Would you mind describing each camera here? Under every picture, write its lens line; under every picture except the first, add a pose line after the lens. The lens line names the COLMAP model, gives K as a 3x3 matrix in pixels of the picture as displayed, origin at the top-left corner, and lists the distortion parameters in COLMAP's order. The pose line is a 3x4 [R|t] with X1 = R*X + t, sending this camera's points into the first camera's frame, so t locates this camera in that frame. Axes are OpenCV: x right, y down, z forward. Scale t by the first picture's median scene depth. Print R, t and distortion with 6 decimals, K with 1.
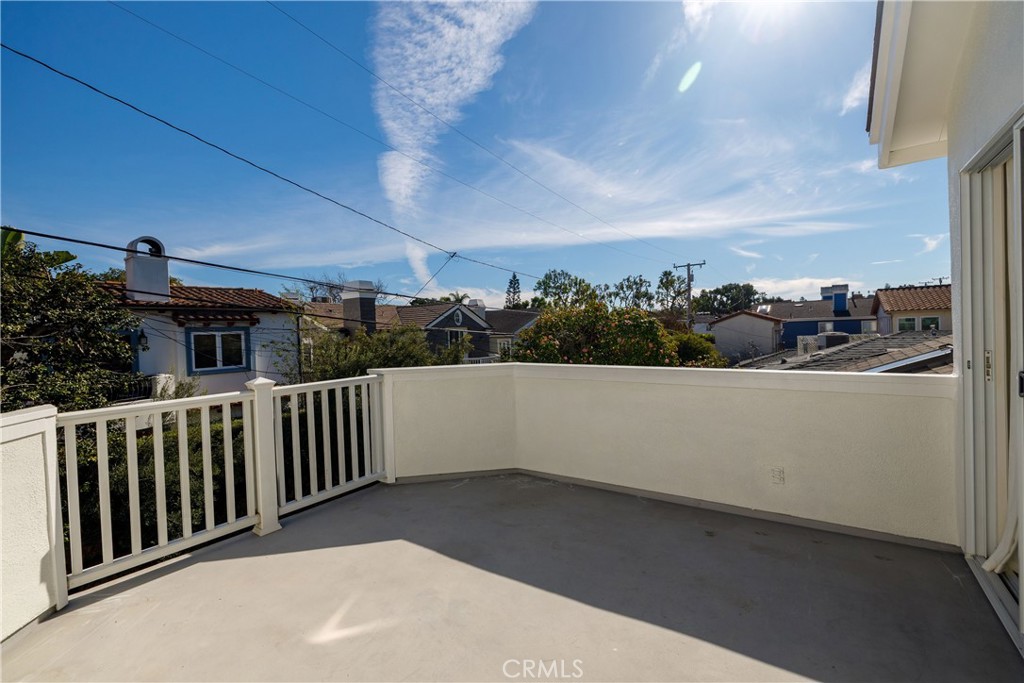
lens RADIAL K [[435.4, 0, 512.0], [0, 435.4, 341.5], [0, 0, 1]] dist [0.000796, 0.000364]
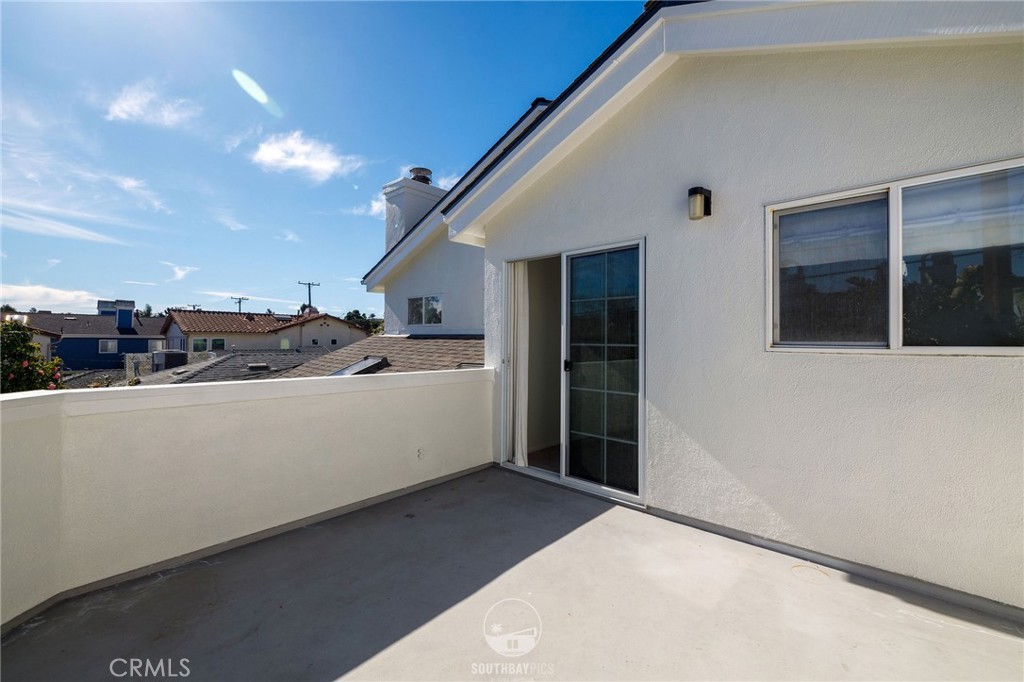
lens RADIAL K [[436.6, 0, 509.2], [0, 436.6, 315.0], [0, 0, 1]] dist [-0.000535, -0.000095]
pose [[0.112371, 0.092507, 0.989351, -0.085813], [0.015192, 0.995381, -0.094797, 0.003013], [-0.993550, 0.025682, 0.110446, 0.071866]]
